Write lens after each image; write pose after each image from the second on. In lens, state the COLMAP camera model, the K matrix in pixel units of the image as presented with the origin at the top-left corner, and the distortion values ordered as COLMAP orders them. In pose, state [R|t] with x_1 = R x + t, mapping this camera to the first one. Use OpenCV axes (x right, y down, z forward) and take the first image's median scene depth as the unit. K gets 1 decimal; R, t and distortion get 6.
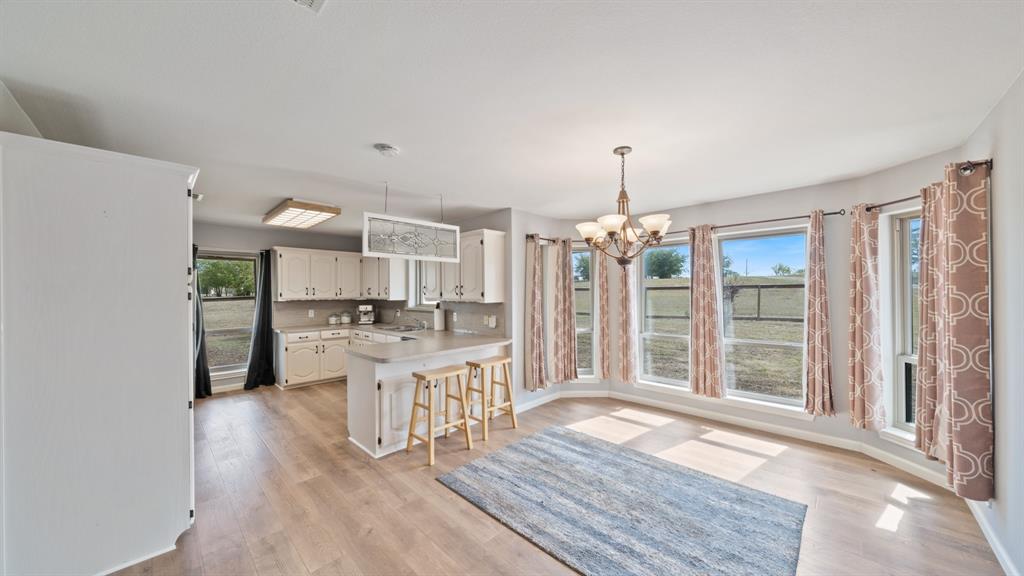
lens RADIAL K [[347.2, 0, 512.0], [0, 347.2, 288.0], [0, 0, 1]] dist [-0.000249, 0.000008]
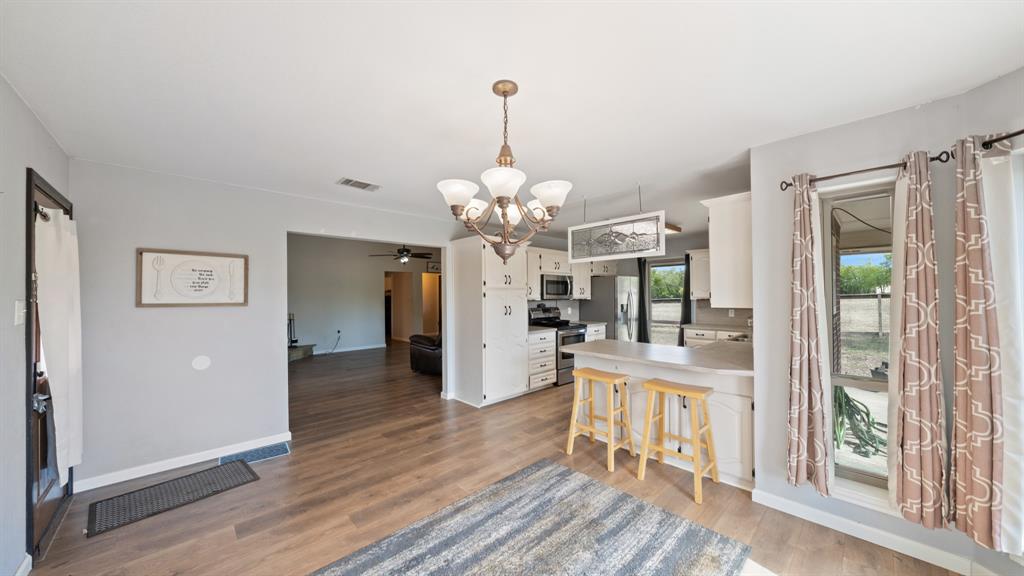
lens RADIAL K [[347.2, 0, 512.0], [0, 347.2, 288.0], [0, 0, 1]] dist [-0.000249, 0.000008]
pose [[-0.025565, -0.008962, -0.999633, 0.451452], [0.021021, 0.999734, -0.009500, 0.001935], [0.999452, -0.021257, -0.025370, 0.459710]]
